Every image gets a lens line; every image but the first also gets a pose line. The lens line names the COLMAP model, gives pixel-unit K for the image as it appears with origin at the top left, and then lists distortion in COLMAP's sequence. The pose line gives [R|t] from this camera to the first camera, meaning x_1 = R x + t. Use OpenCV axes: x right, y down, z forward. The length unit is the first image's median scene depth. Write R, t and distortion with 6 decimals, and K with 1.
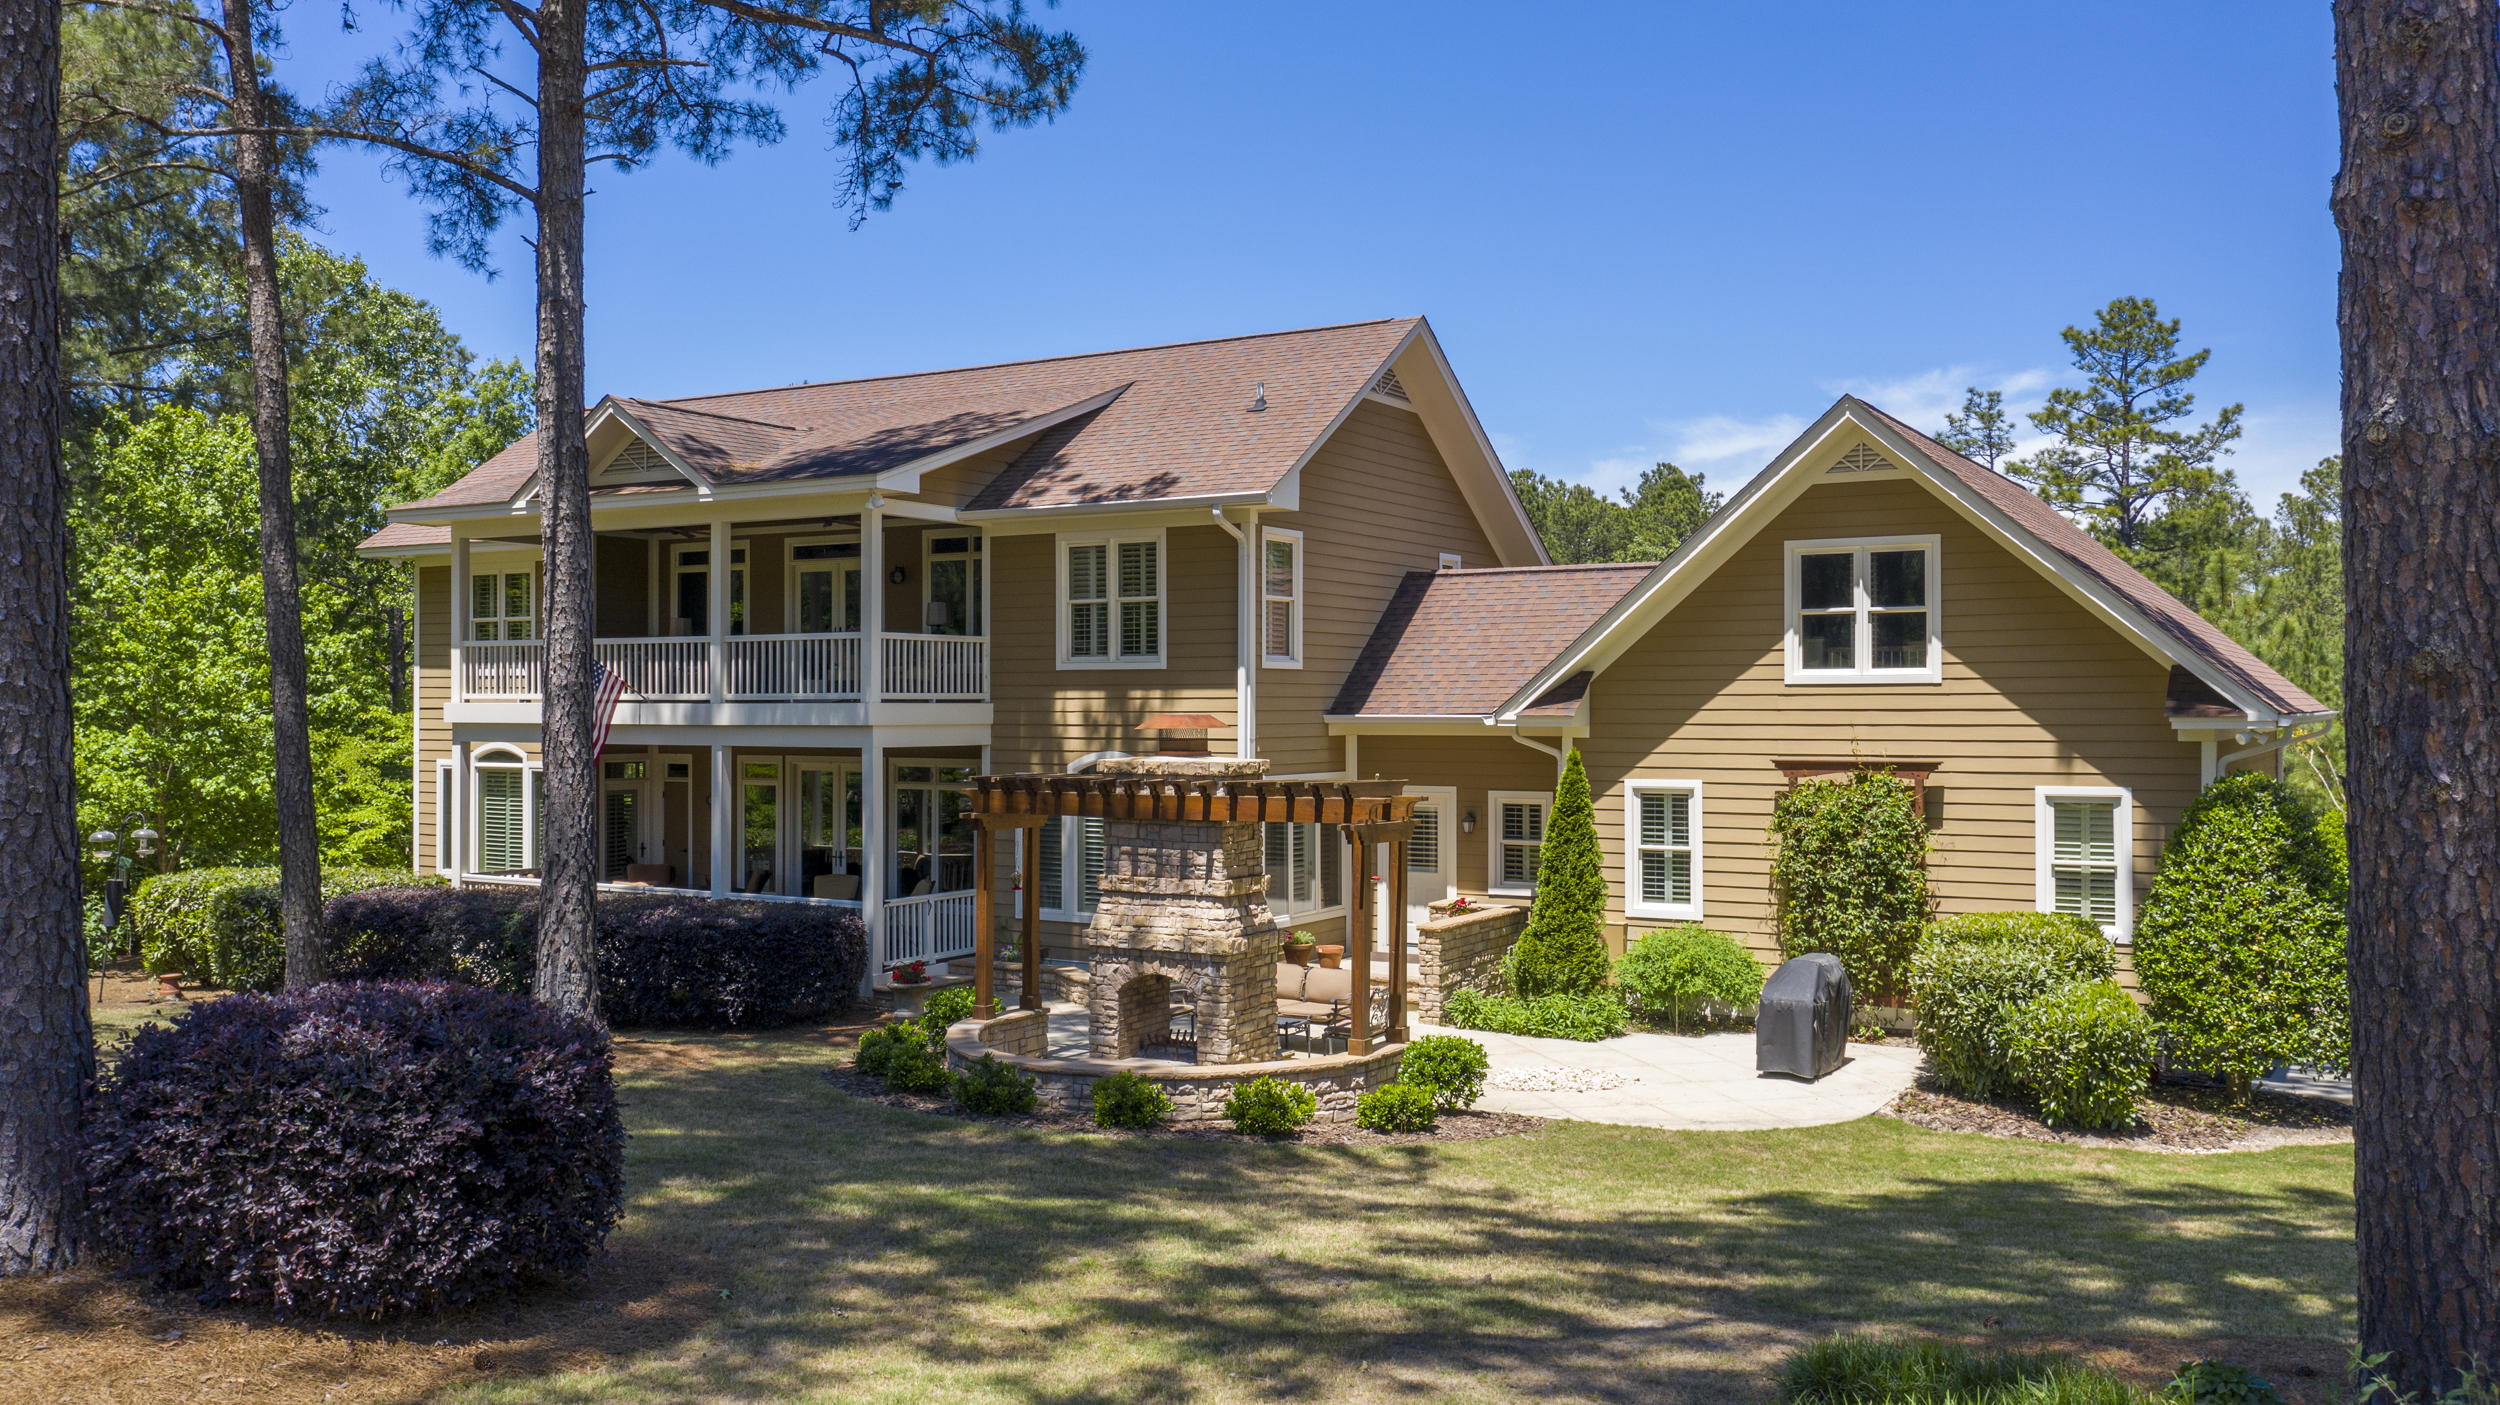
lens RADIAL K [[2002.1, 0, 1250.0], [0, 2002.1, 702.5], [0, 0, 1]] dist [-0.006701, 0.001202]
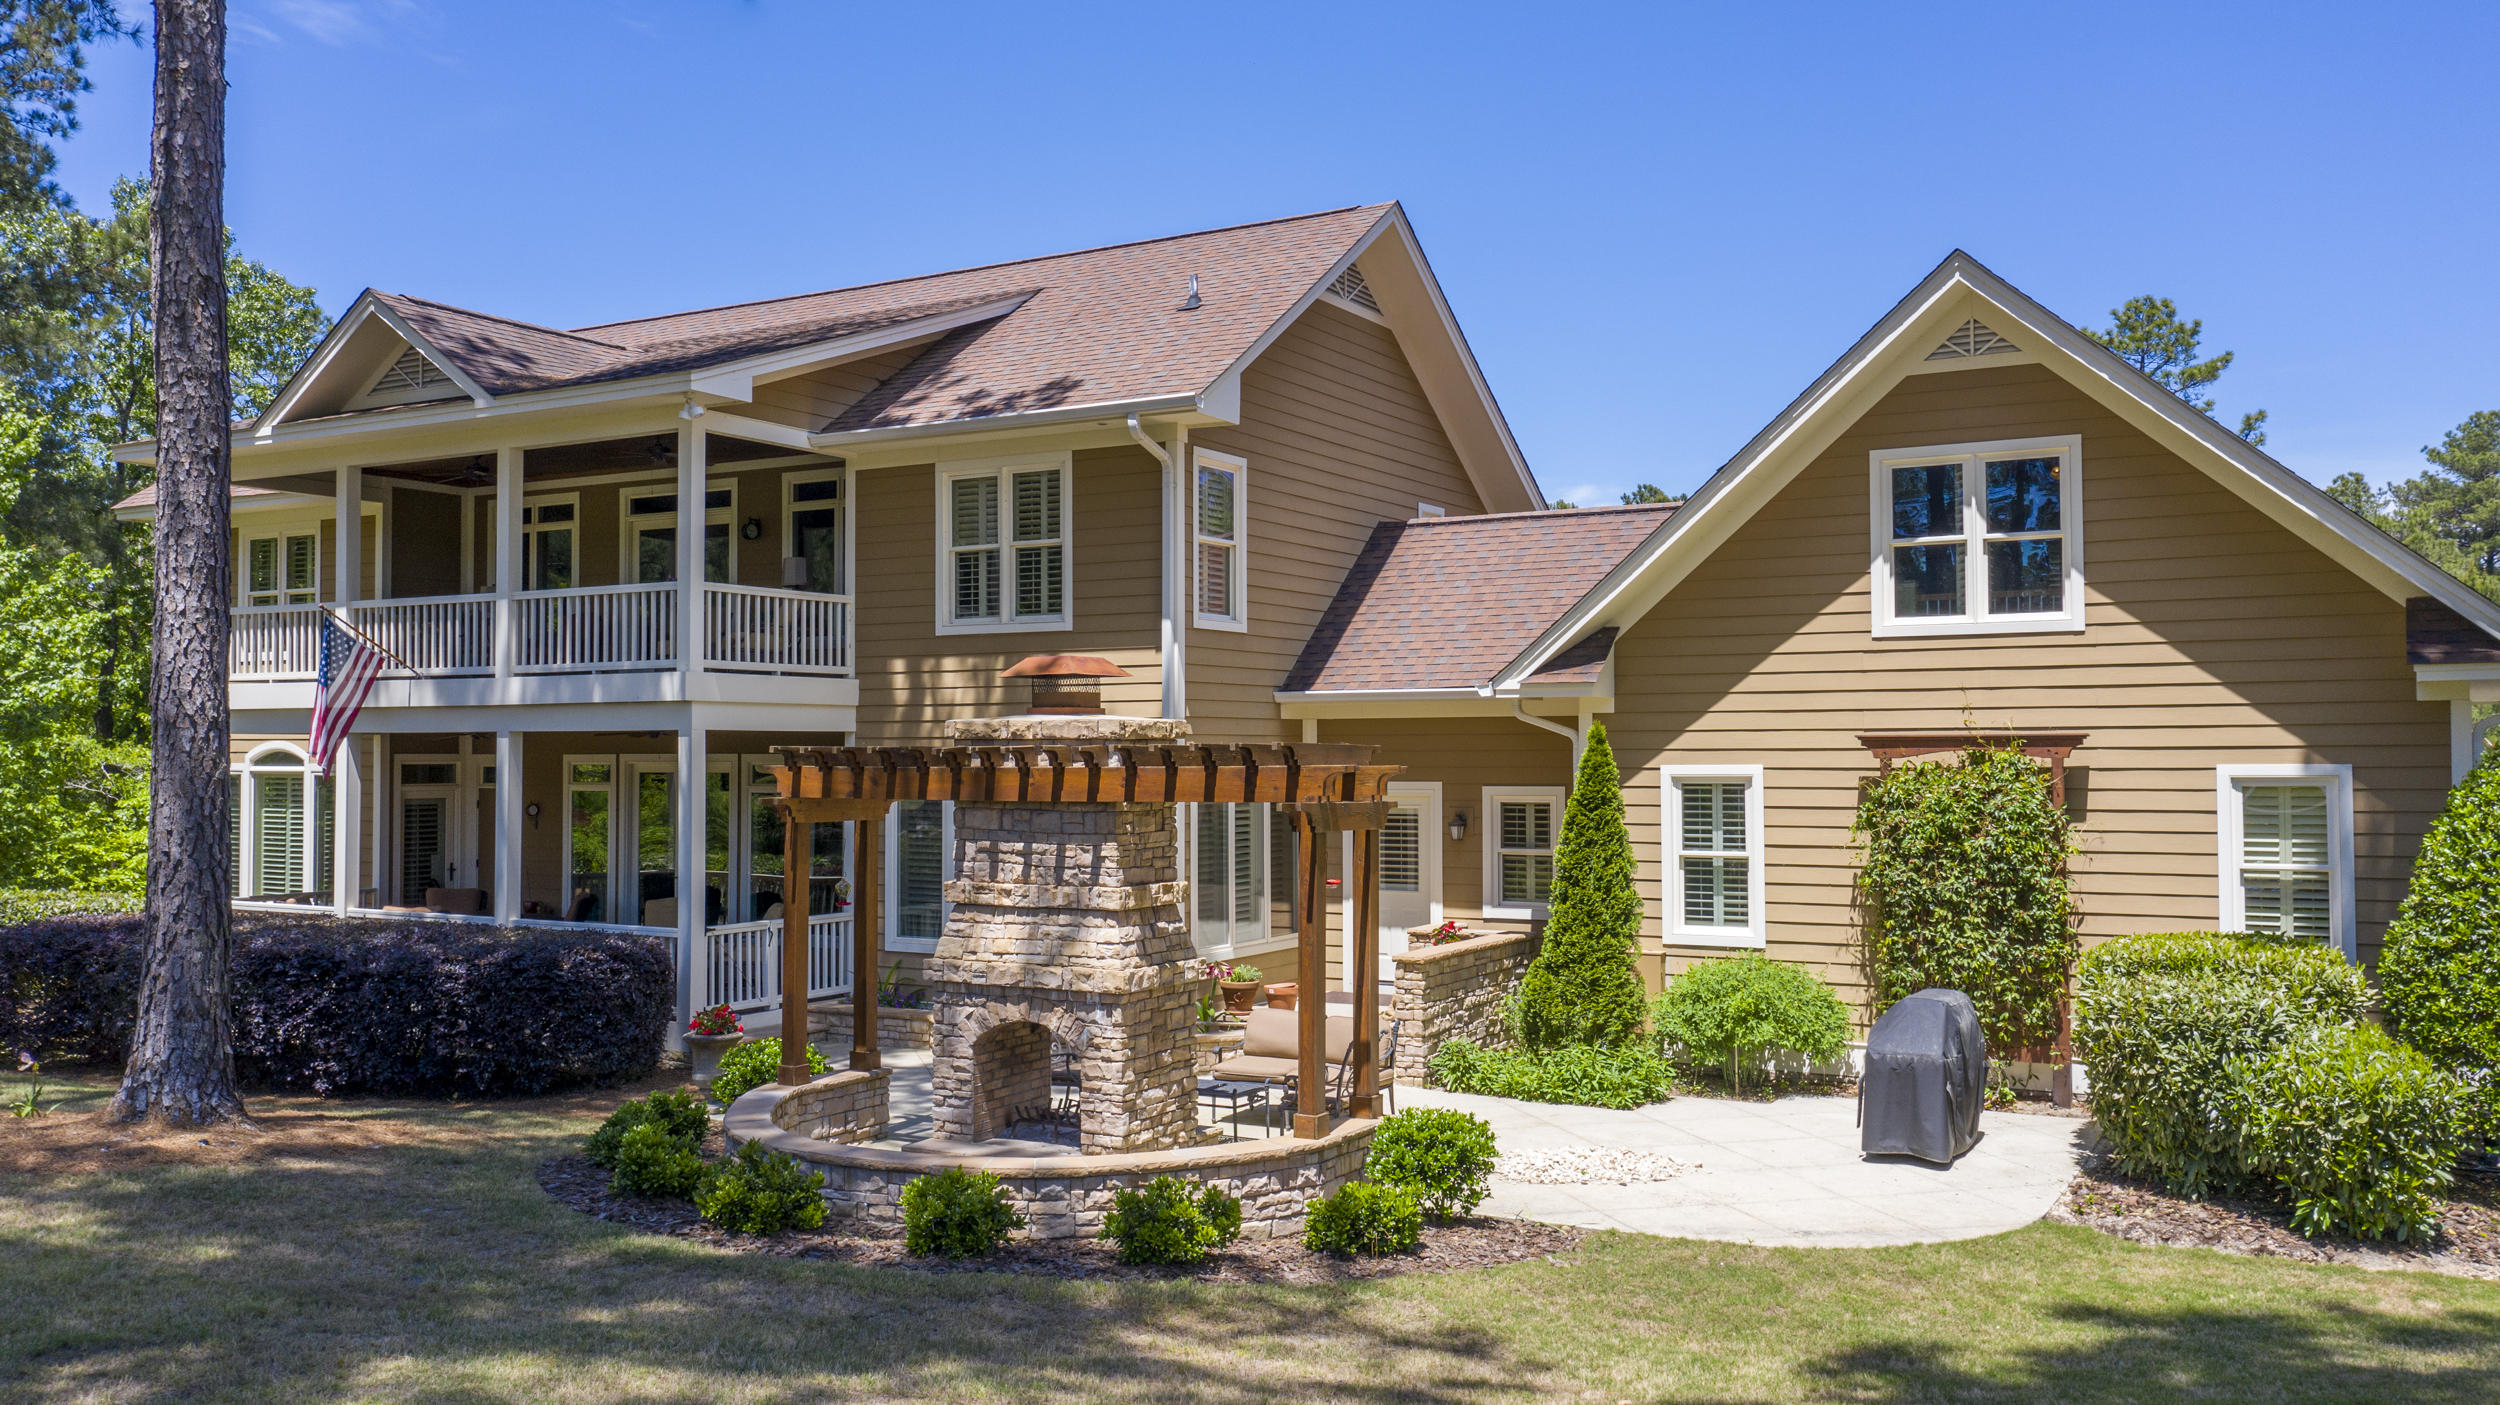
lens RADIAL K [[2002.1, 0, 1250.0], [0, 2002.1, 702.5], [0, 0, 1]] dist [-0.006701, 0.001202]
pose [[0.999926, -0.001723, 0.012074, 0.020599], [0.001999, 0.999737, -0.022866, 0.033200], [-0.012032, 0.022888, 0.999666, 0.242733]]
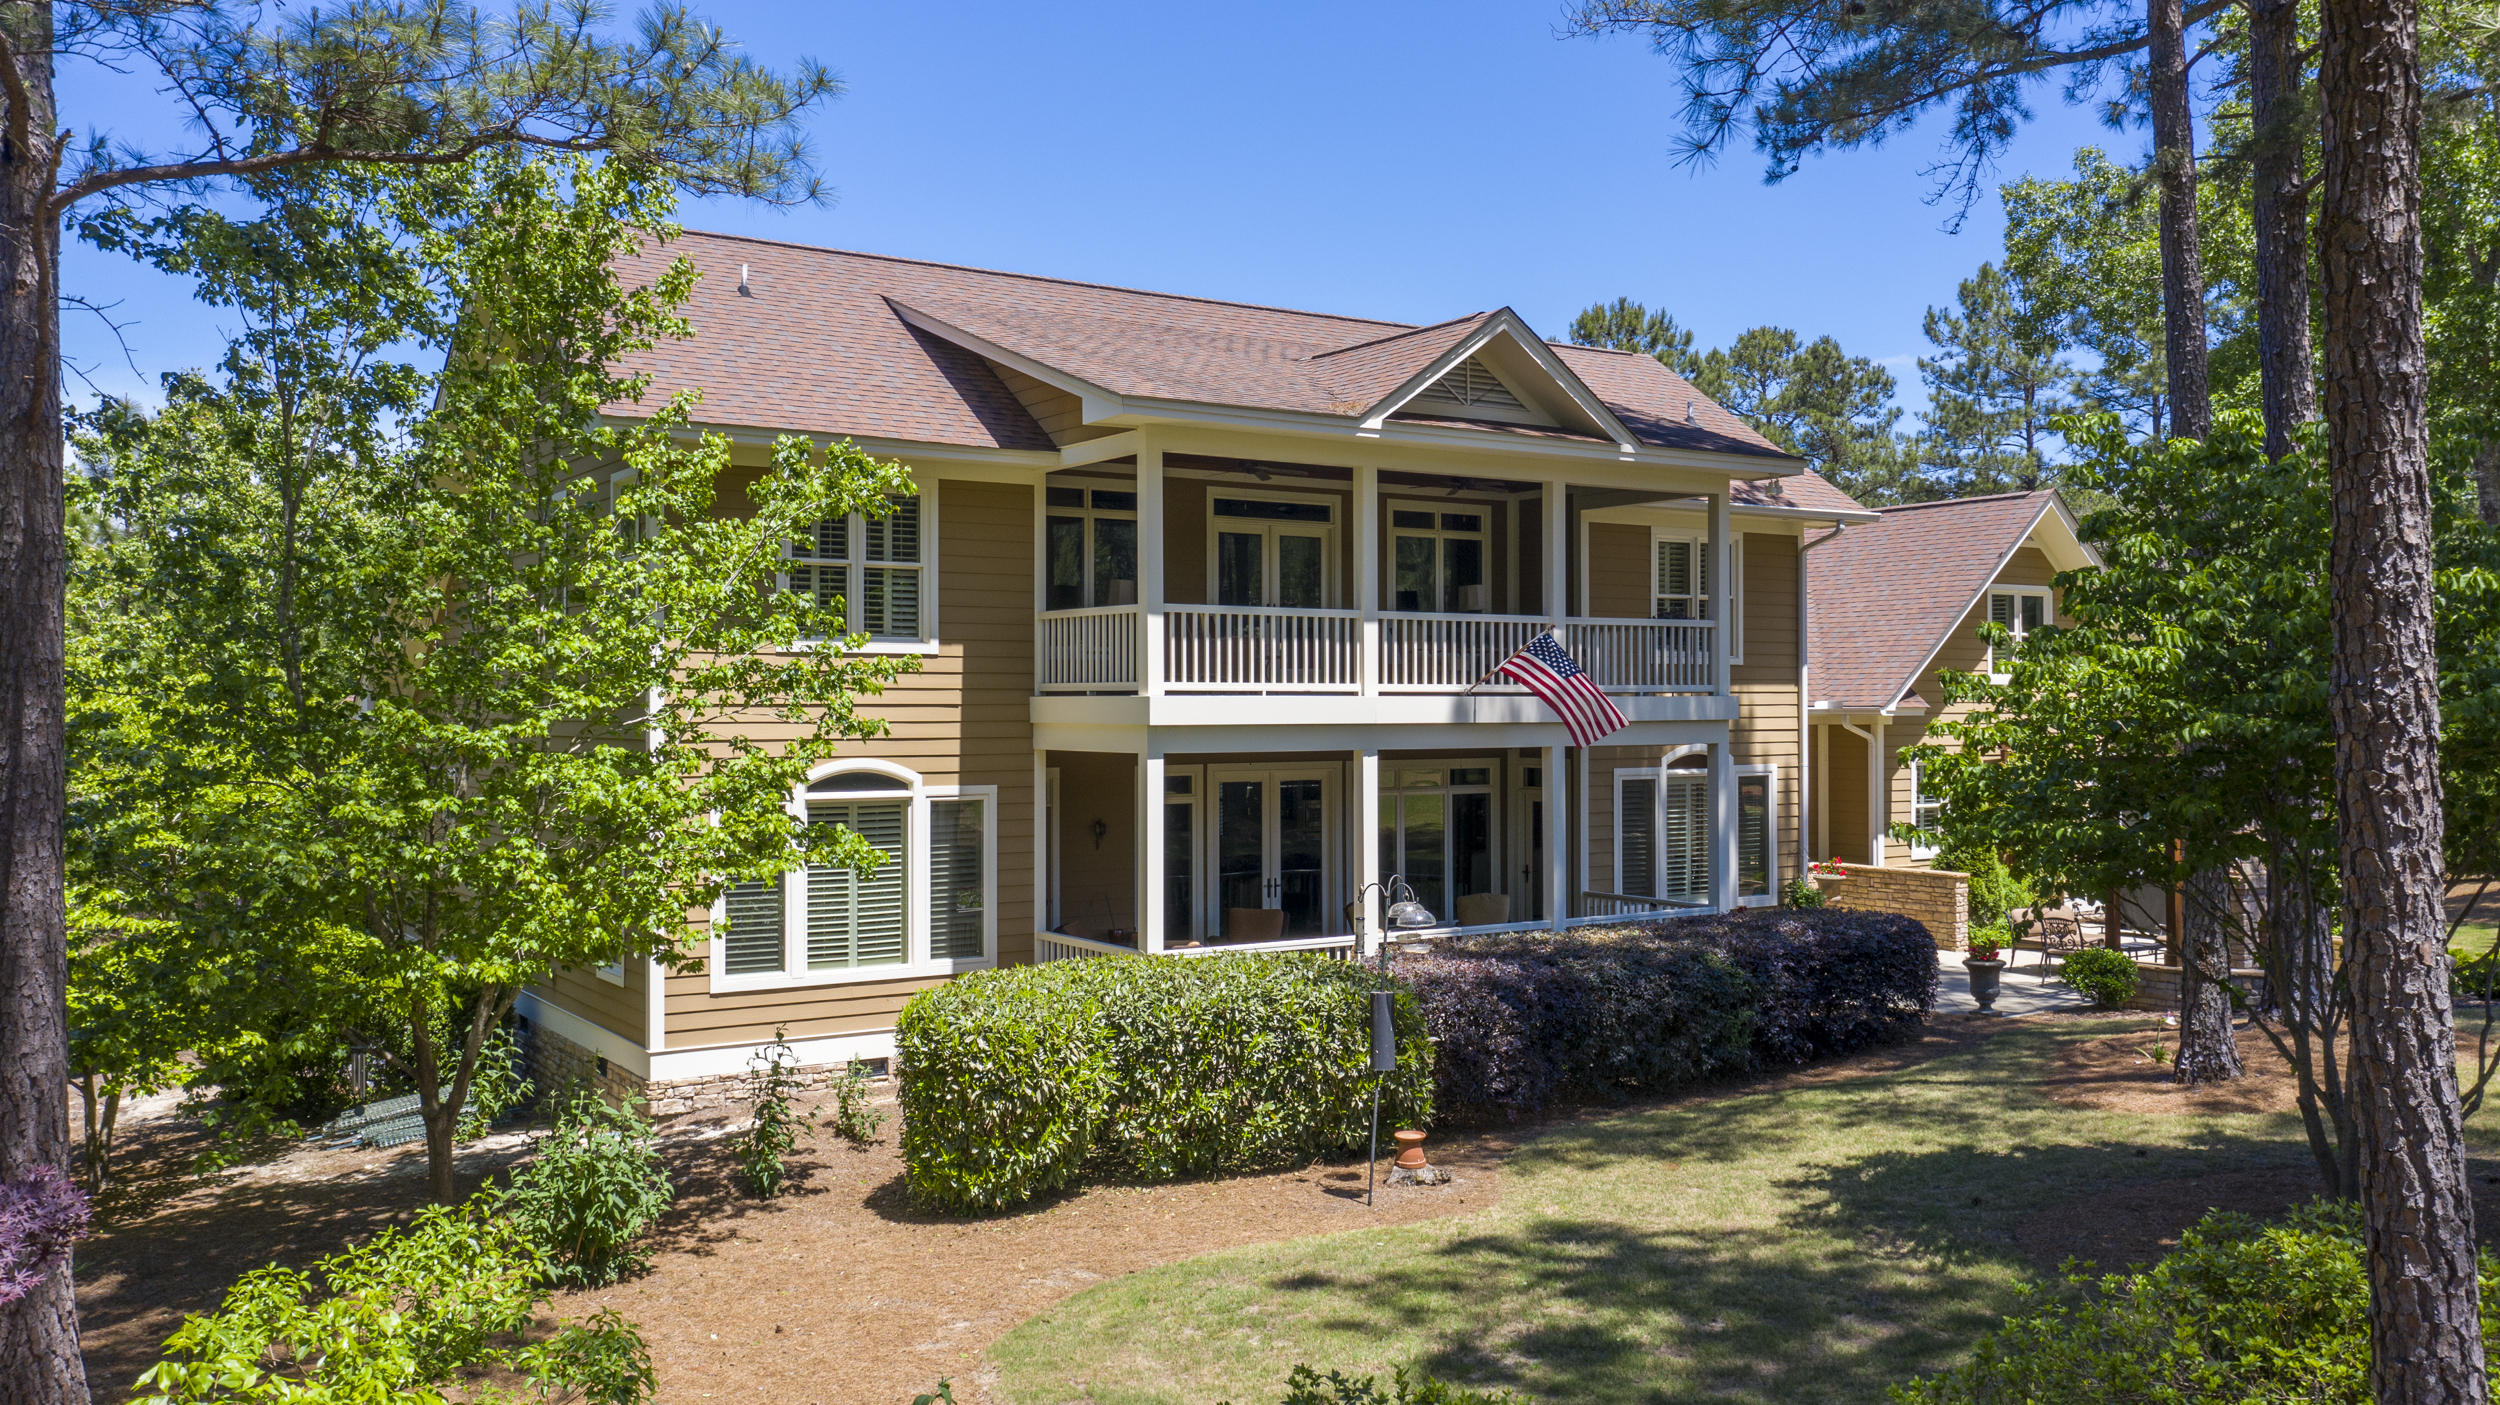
lens RADIAL K [[2002.1, 0, 1250.0], [0, 2002.1, 702.5], [0, 0, 1]] dist [-0.006701, 0.001202]
pose [[0.423571, -0.003569, 0.905856, -1.254630], [-0.000906, 0.999990, 0.004364, -0.000969], [-0.905862, -0.002670, 0.423564, 0.875198]]
